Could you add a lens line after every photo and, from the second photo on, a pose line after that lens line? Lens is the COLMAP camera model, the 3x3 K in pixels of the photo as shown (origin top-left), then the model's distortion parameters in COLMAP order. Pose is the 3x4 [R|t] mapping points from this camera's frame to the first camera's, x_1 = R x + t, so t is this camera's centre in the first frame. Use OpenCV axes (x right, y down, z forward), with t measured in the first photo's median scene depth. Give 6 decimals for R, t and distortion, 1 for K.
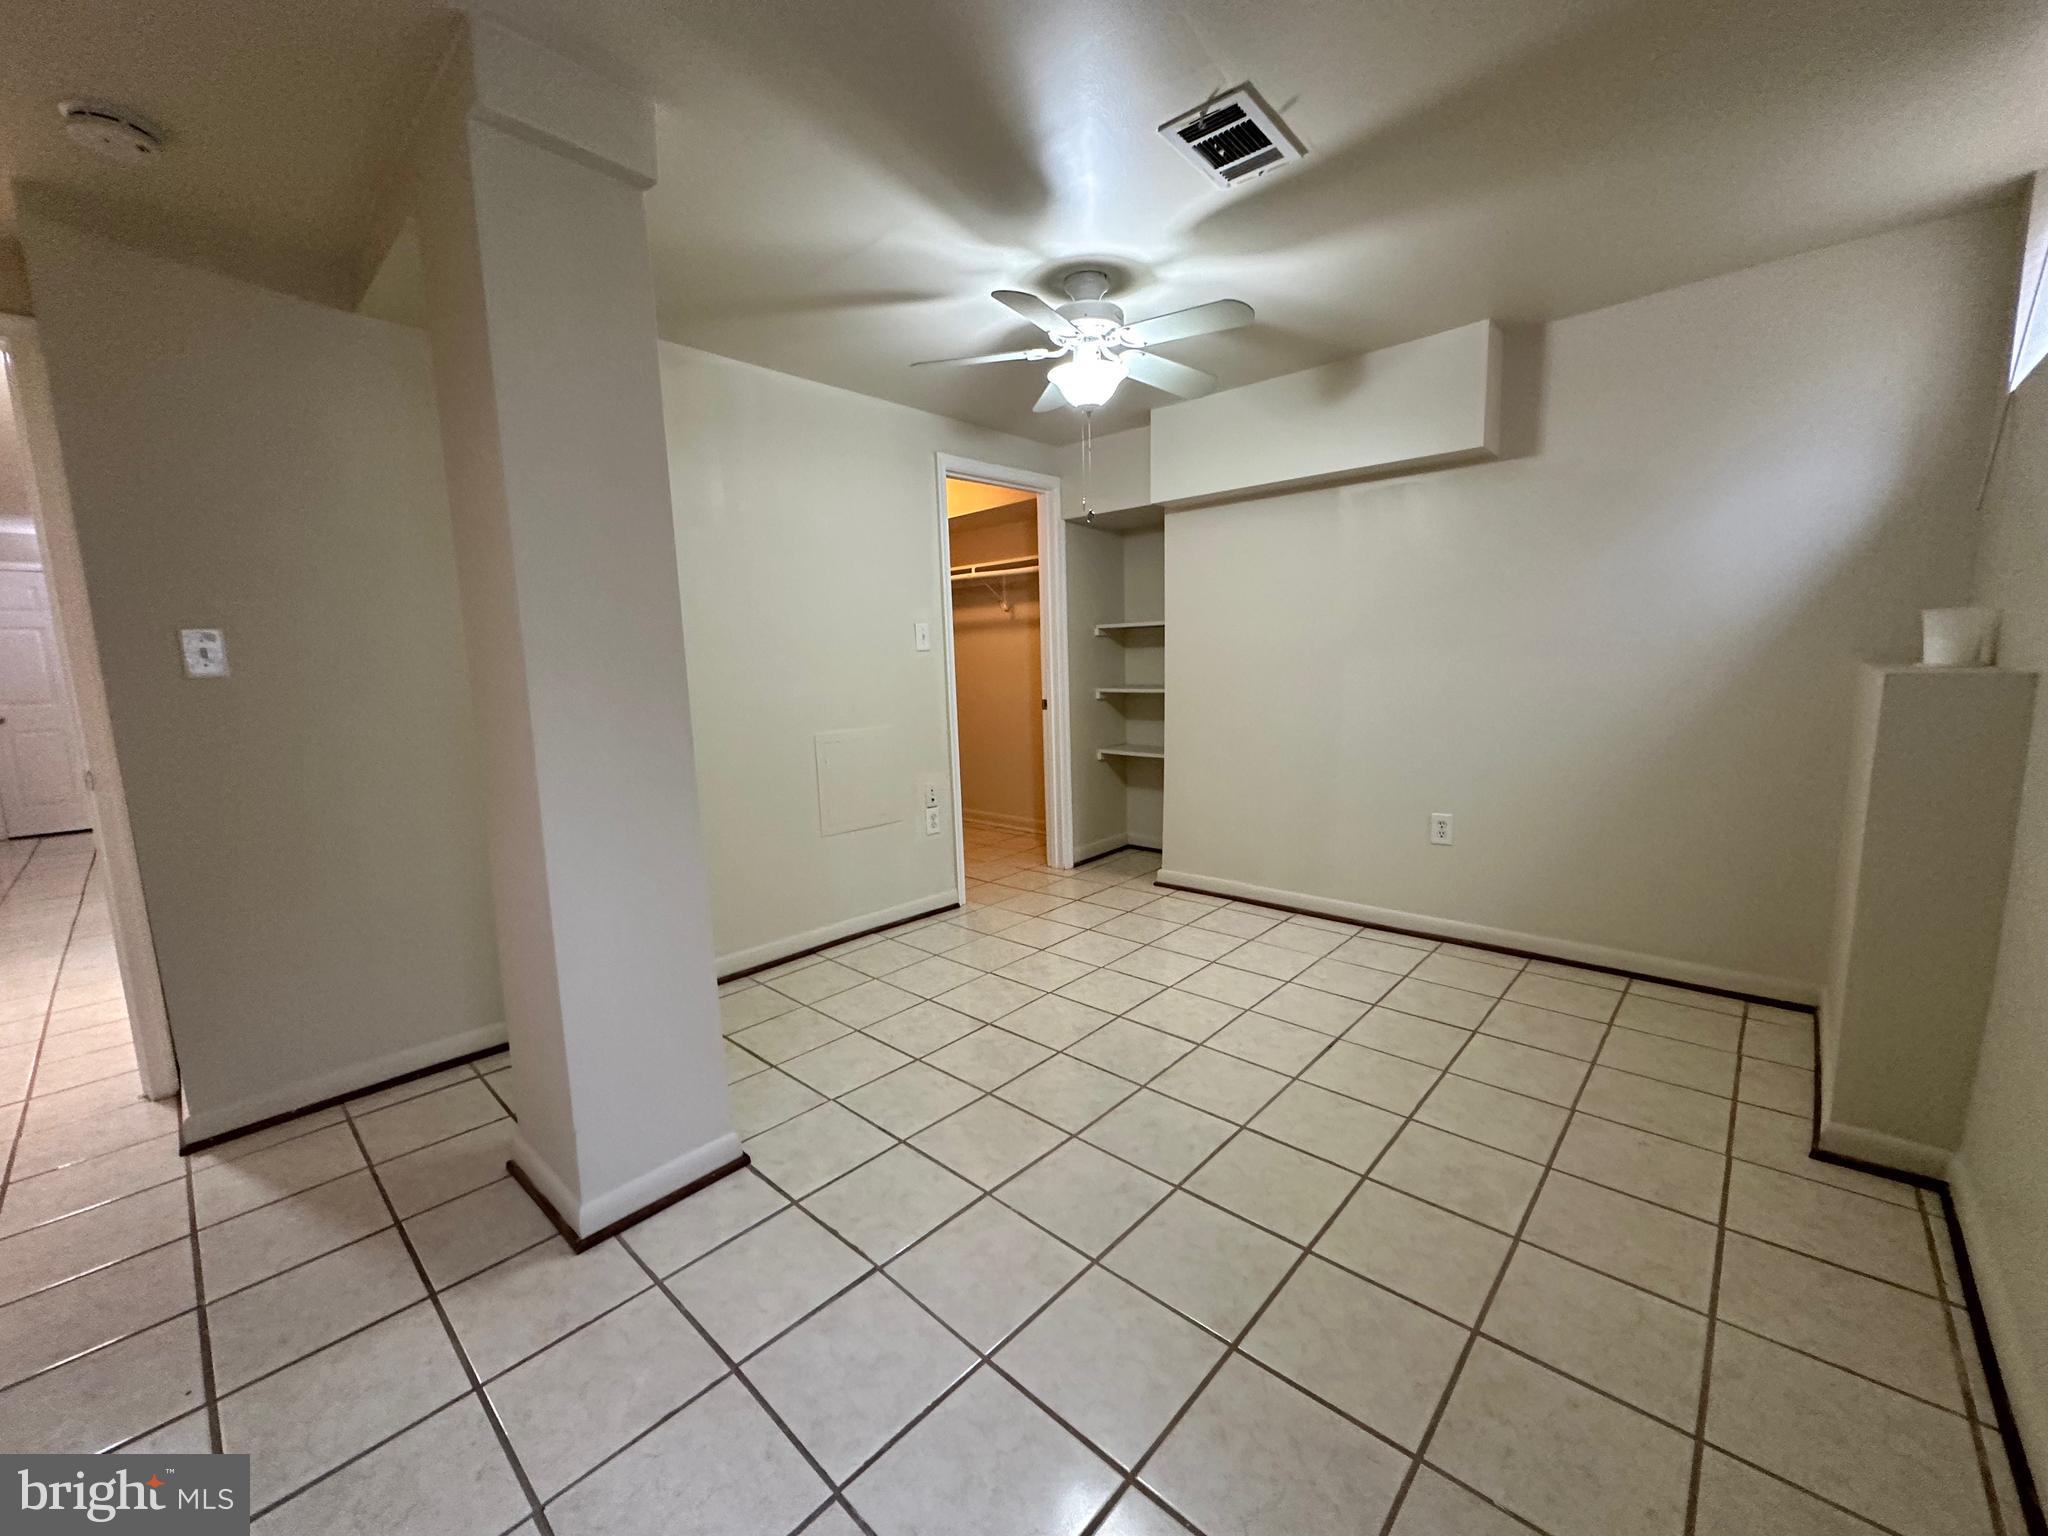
lens RADIAL K [[812.9, 0, 1018.3], [0, 812.9, 769.7], [0, 0, 1]] dist [-0.004231, 0.000785]
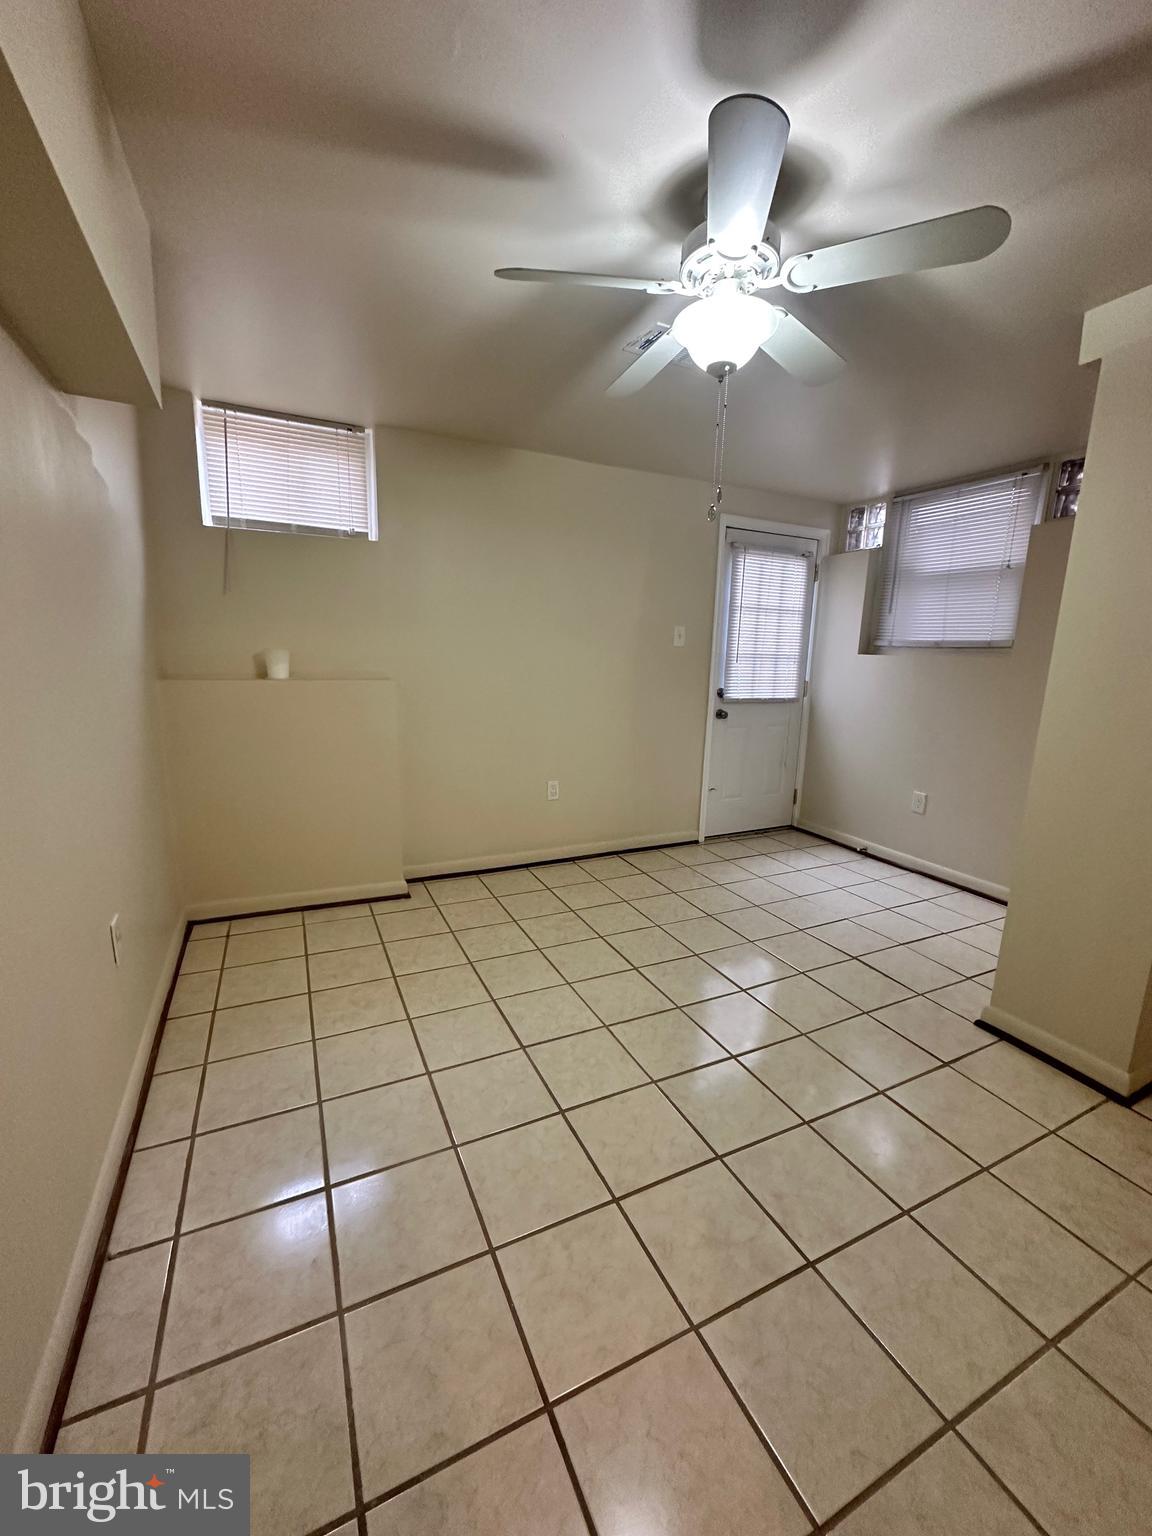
lens RADIAL K [[609.7, 0, 571.9], [0, 609.7, 762.1], [0, 0, 1]] dist [-0.004231, 0.000785]
pose [[-0.930901, -0.068487, 0.358794, -0.013915], [0.045628, 0.952769, 0.300248, -0.306864], [-0.362411, 0.295872, -0.883809, 1.873737]]
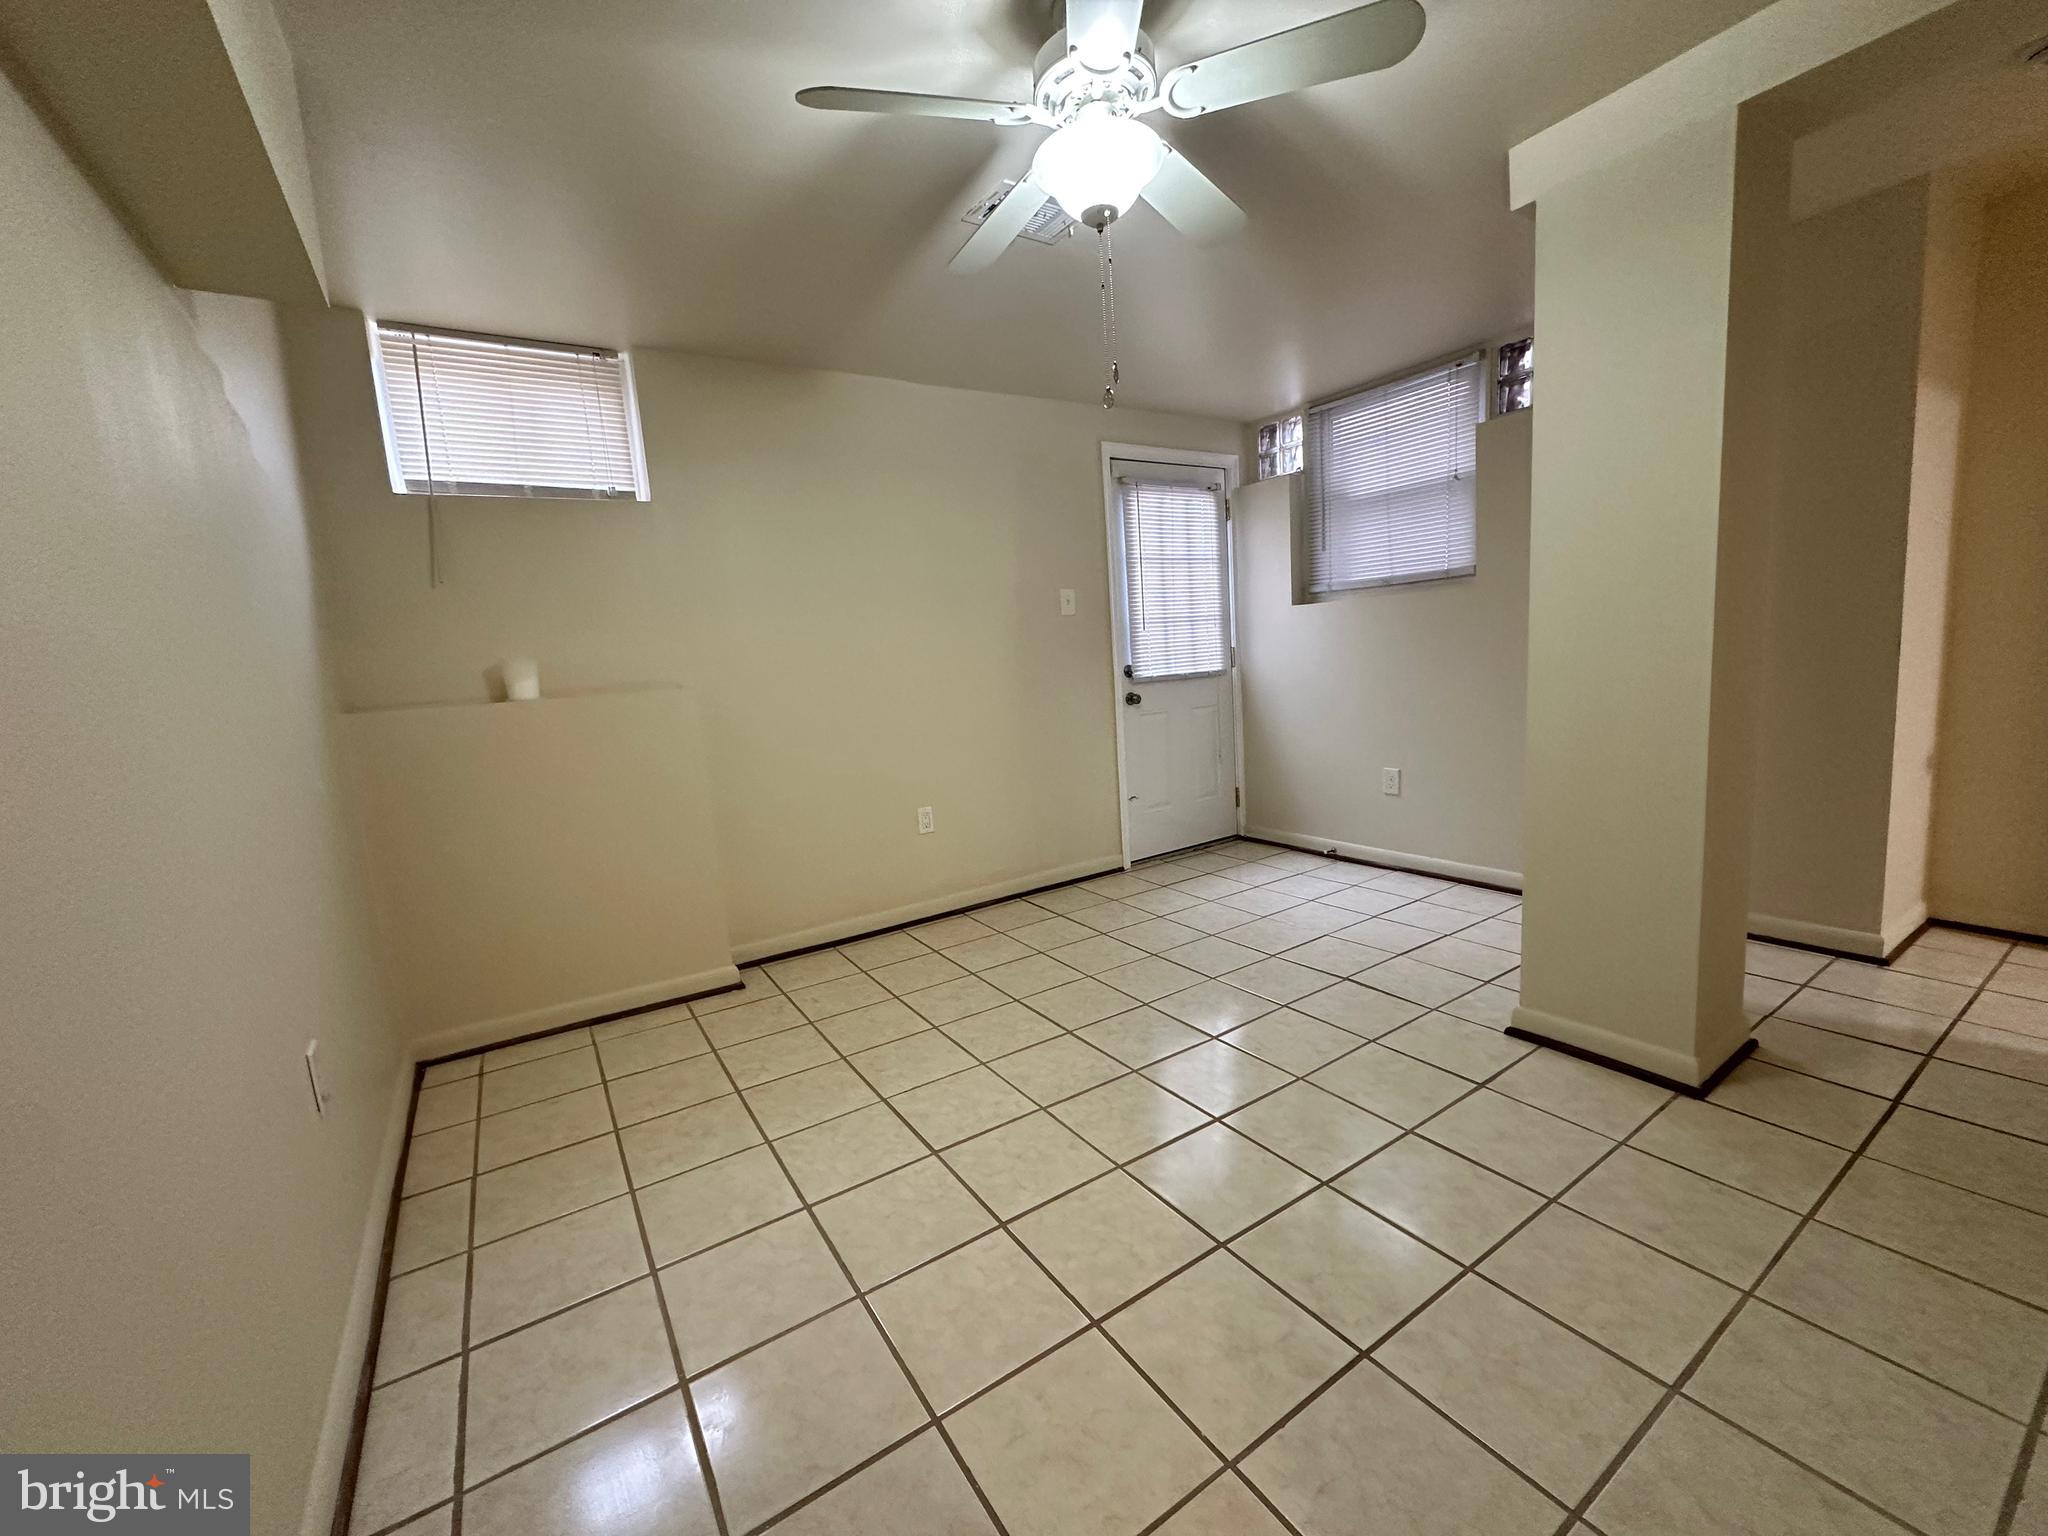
lens RADIAL K [[812.9, 0, 1020.2], [0, 812.9, 764.2], [0, 0, 1]] dist [-0.004231, 0.000785]
pose [[-0.965211, 0.055410, 0.255534, 0.015937], [0.124094, 0.957287, 0.261156, -0.249467], [-0.230148, 0.283781, -0.930860, 1.896194]]
